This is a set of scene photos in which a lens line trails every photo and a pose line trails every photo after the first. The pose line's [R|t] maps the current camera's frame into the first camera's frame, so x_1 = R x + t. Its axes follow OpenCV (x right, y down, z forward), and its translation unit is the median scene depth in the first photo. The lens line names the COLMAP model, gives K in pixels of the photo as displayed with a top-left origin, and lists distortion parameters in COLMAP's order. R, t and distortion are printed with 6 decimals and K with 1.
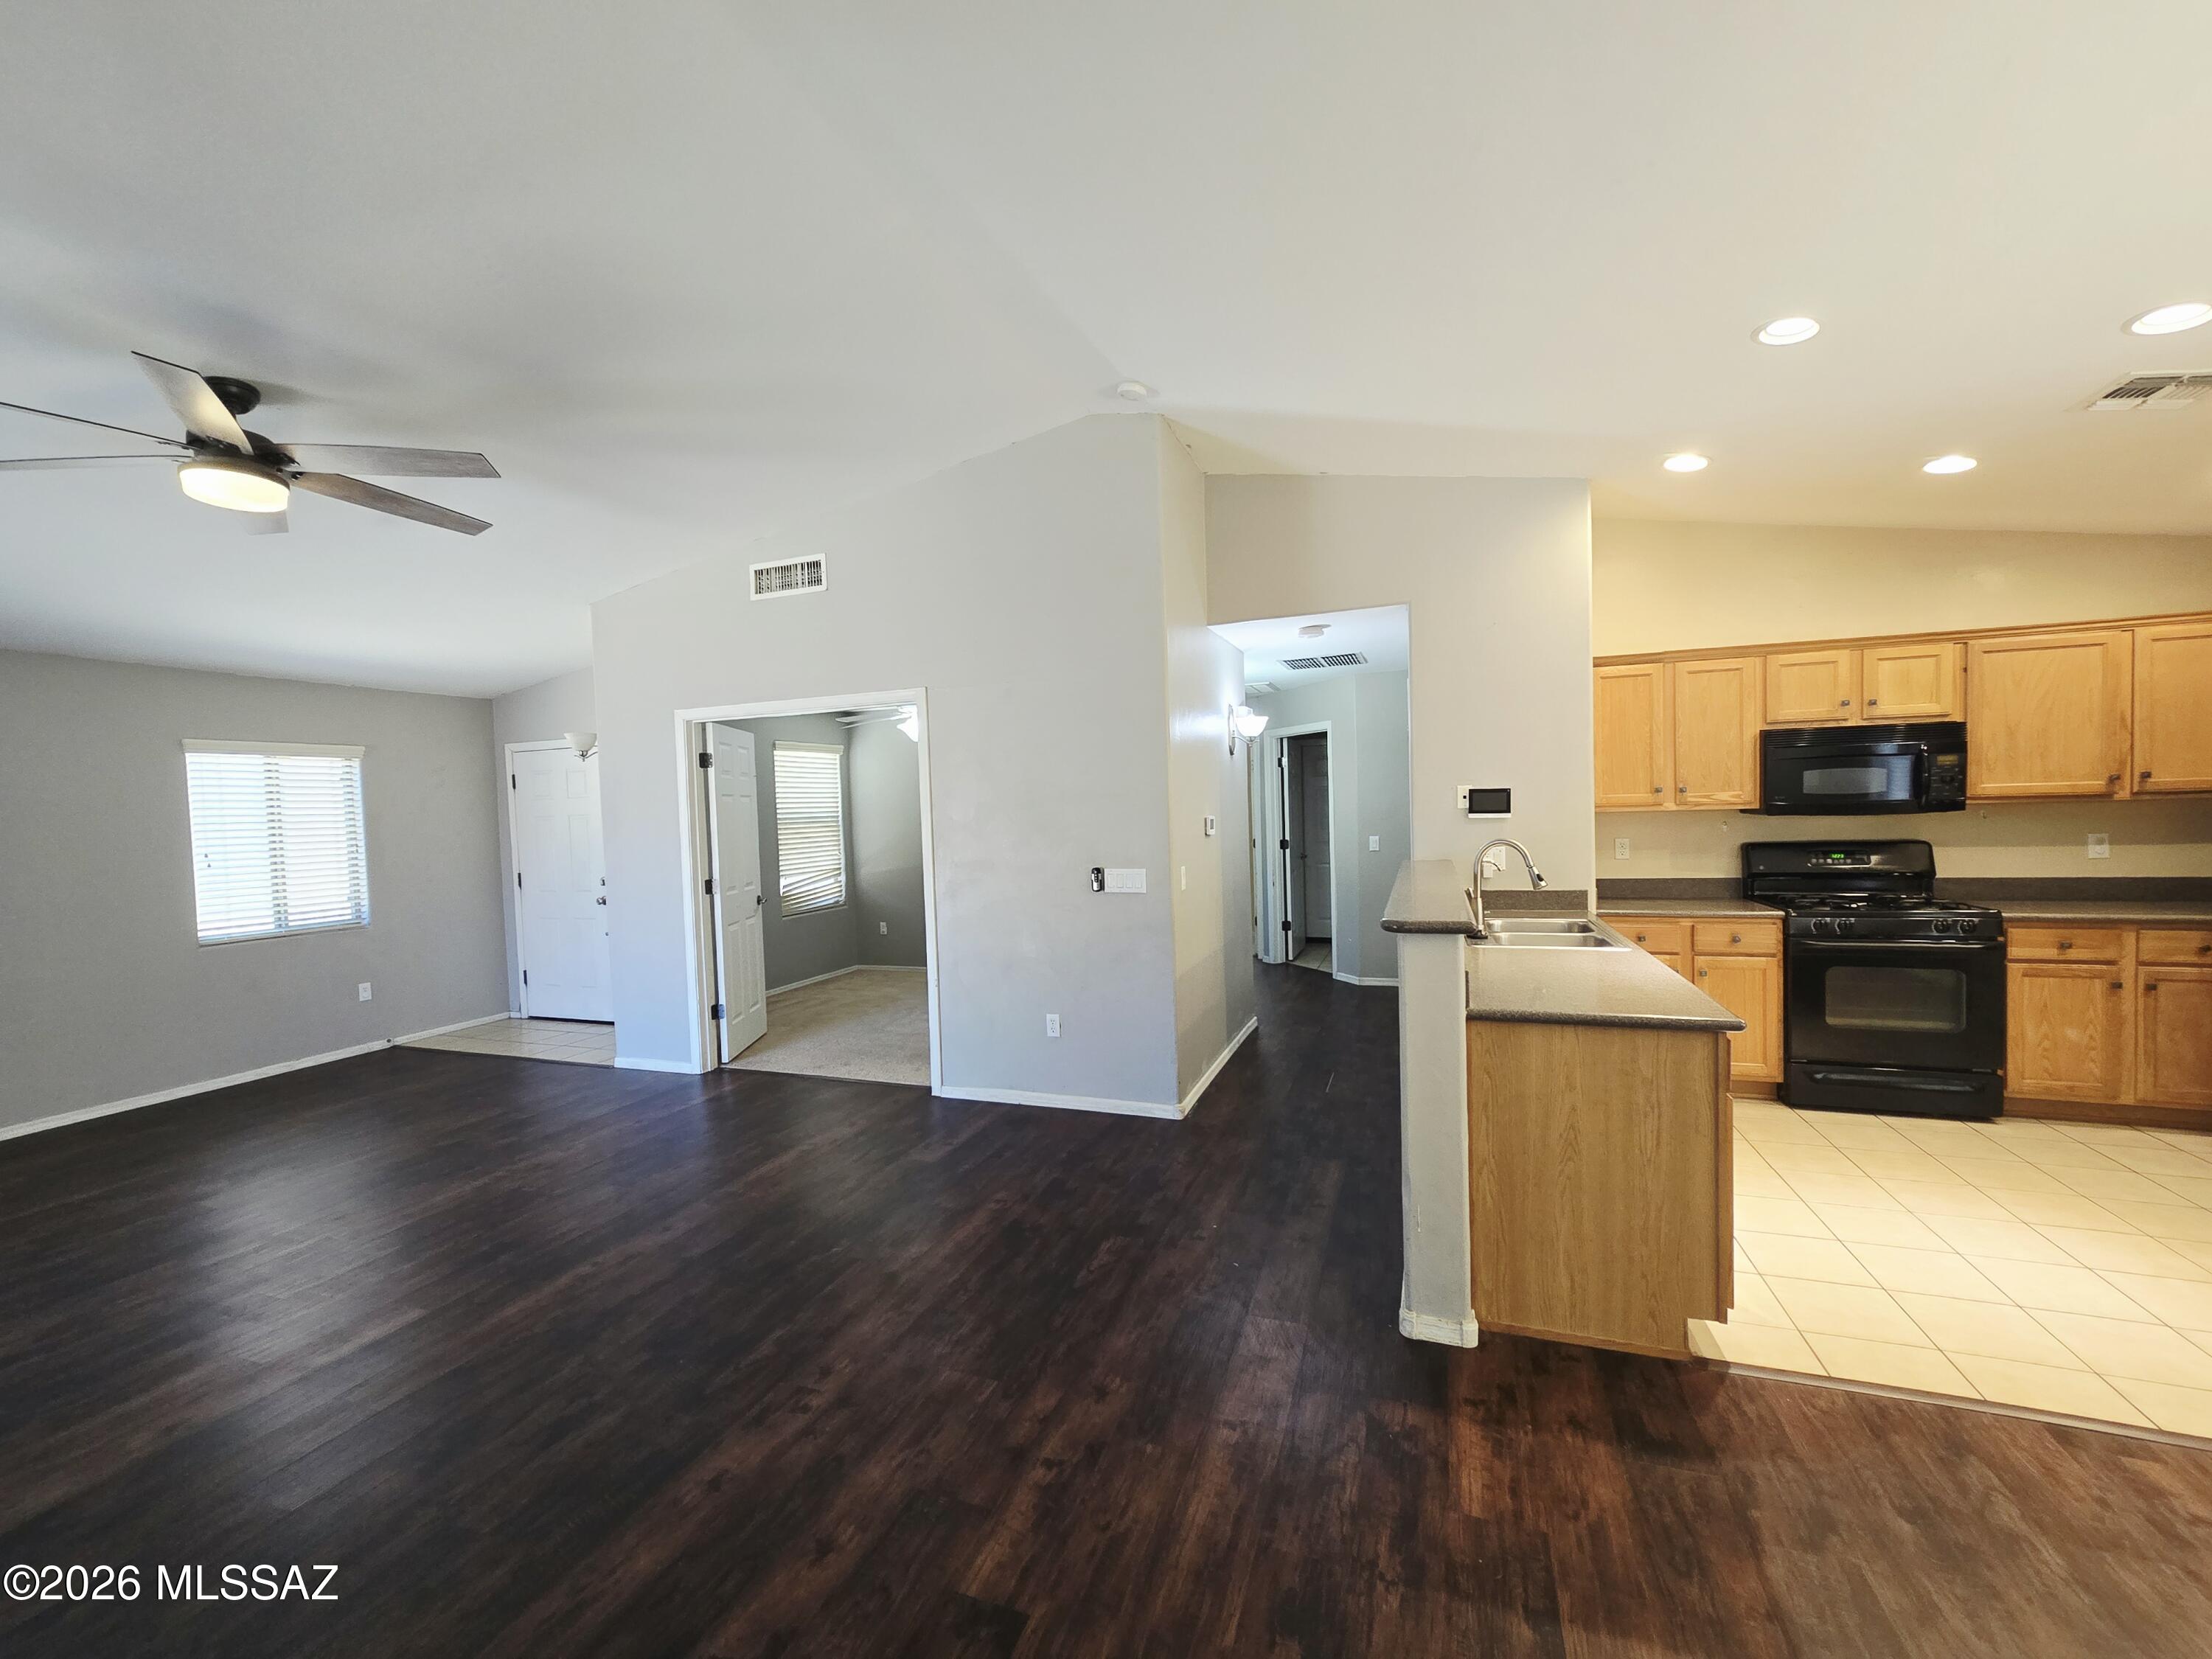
lens RADIAL K [[894.0, 0, 1106.2], [0, 894.0, 831.4], [0, 0, 1]] dist [-0.004336, 0.002045]
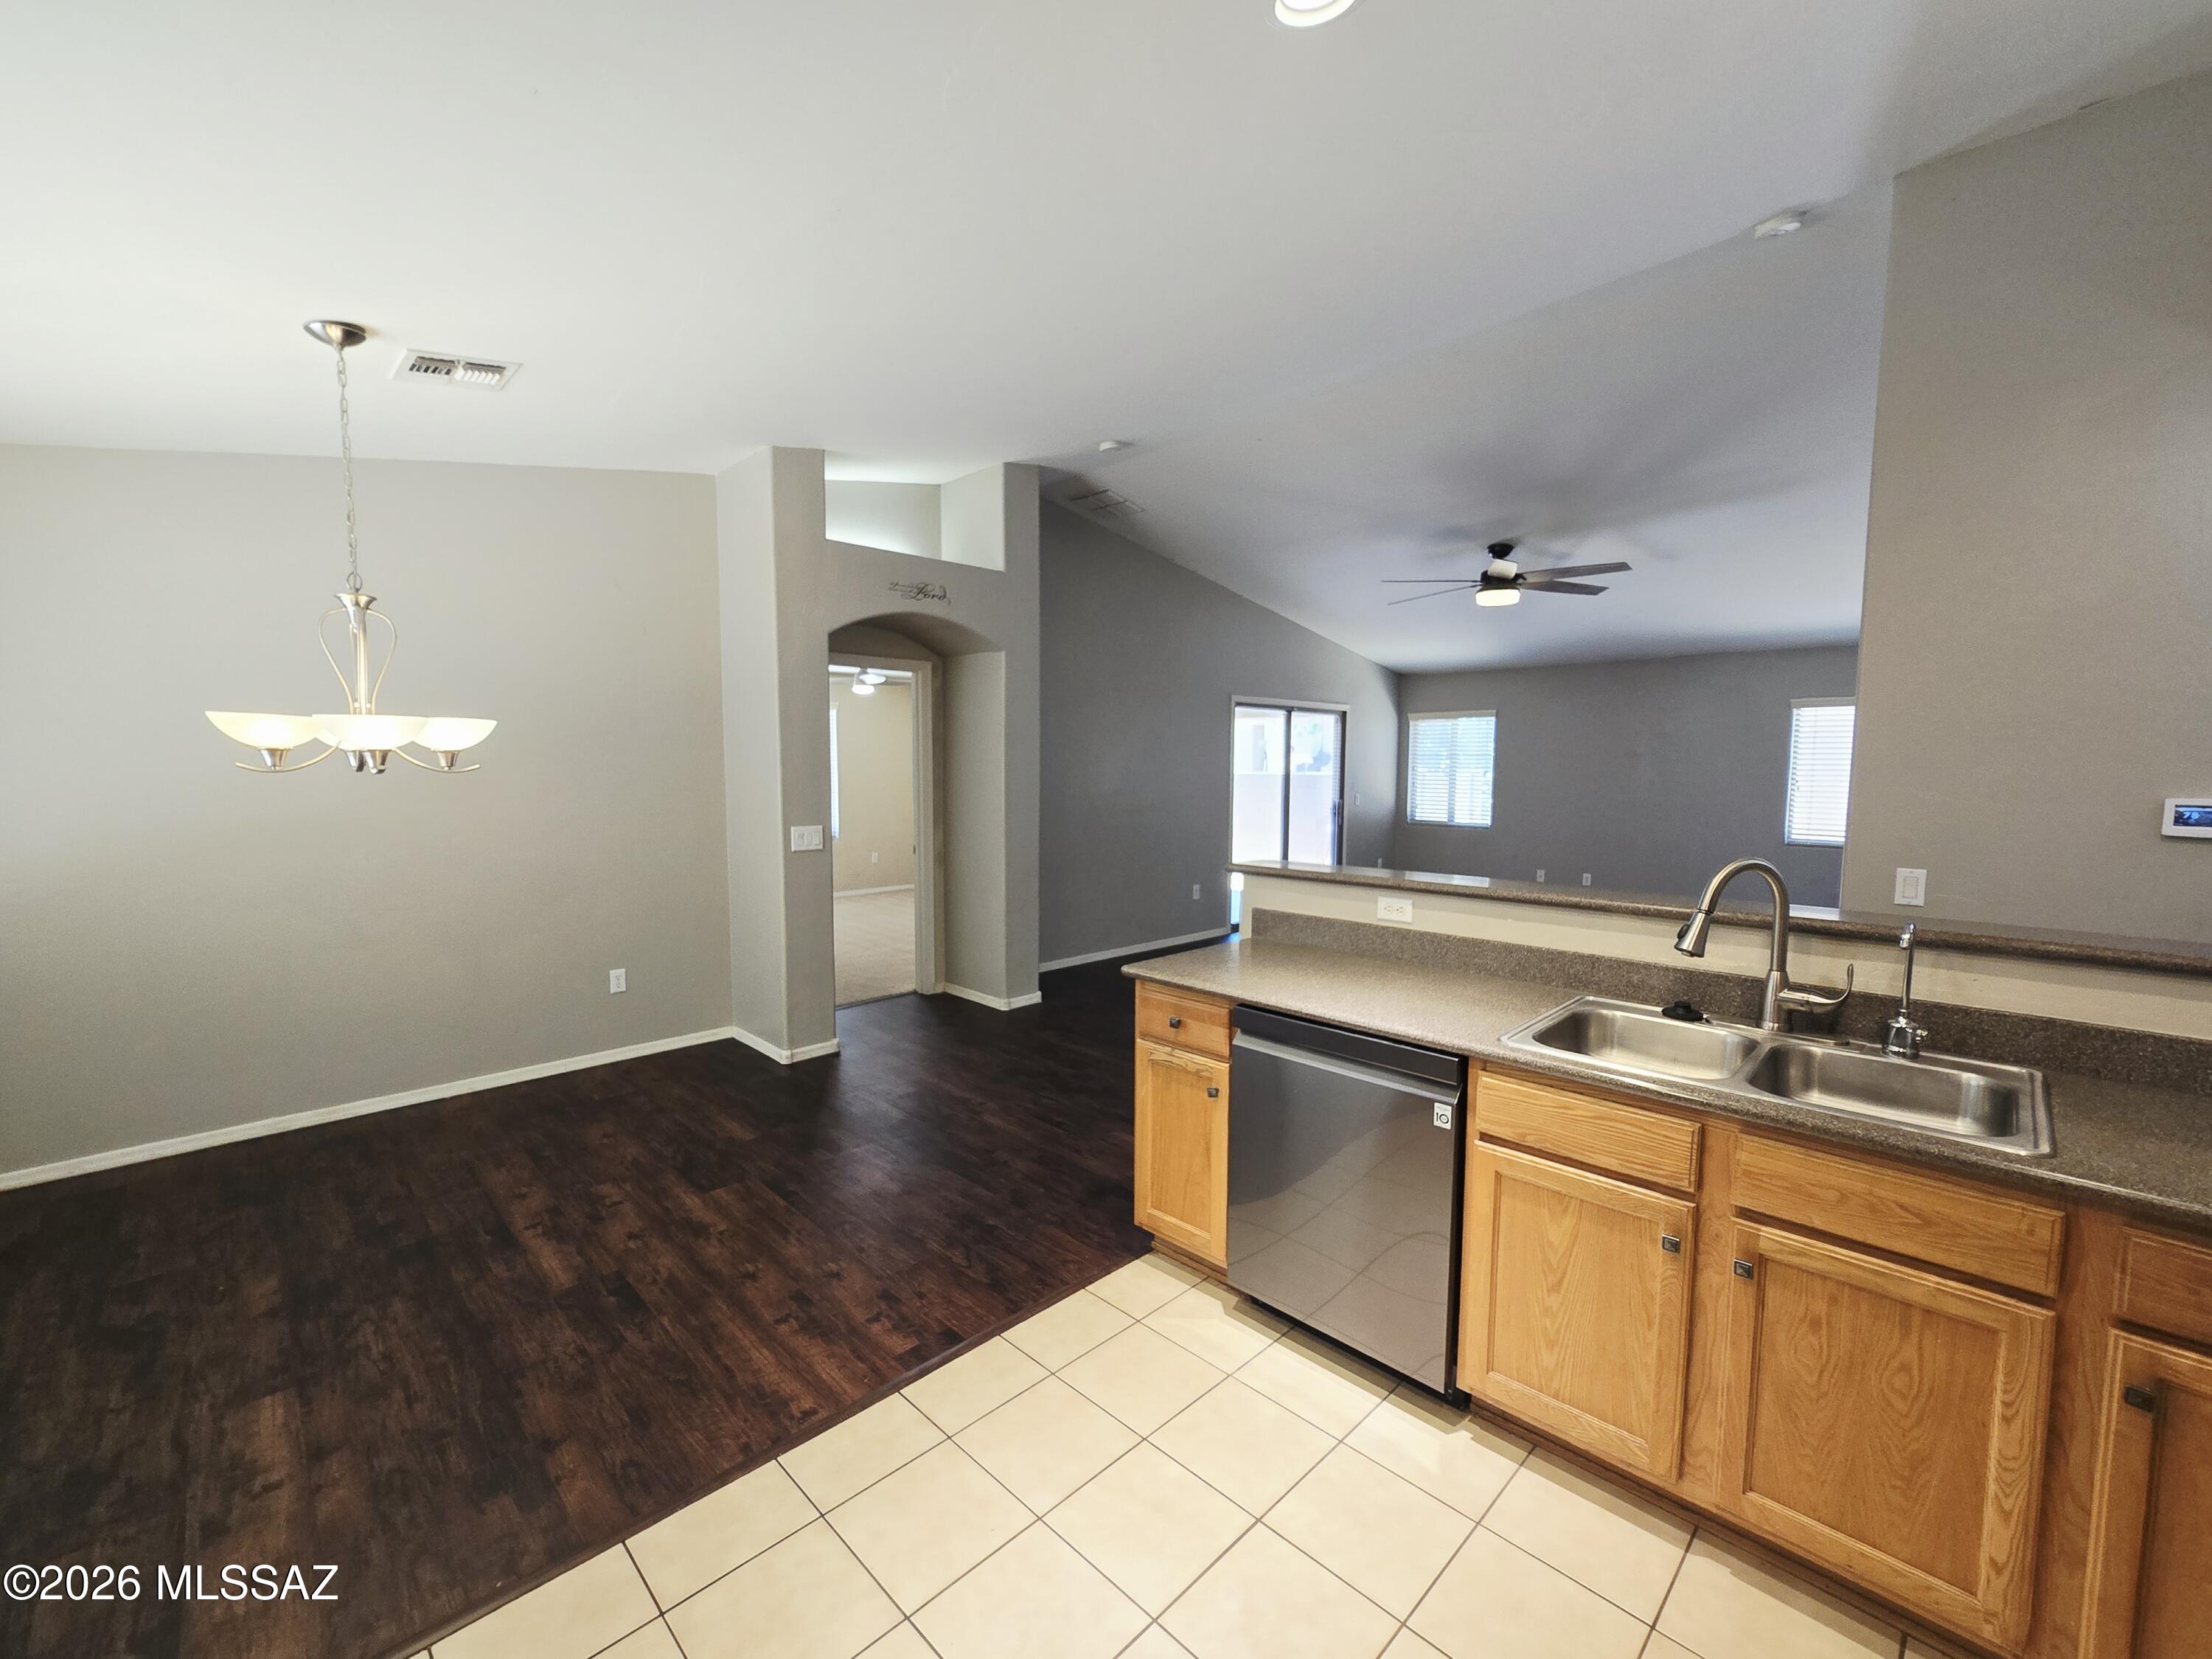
lens RADIAL K [[894.0, 0, 1105.1], [0, 894.0, 830.8], [0, 0, 1]] dist [-0.004336, 0.002045]
pose [[-0.418148, 0.103928, -0.902414, 2.137660], [-0.020426, 0.992107, 0.123722, -0.144452], [0.908149, 0.070167, -0.412725, 1.752624]]
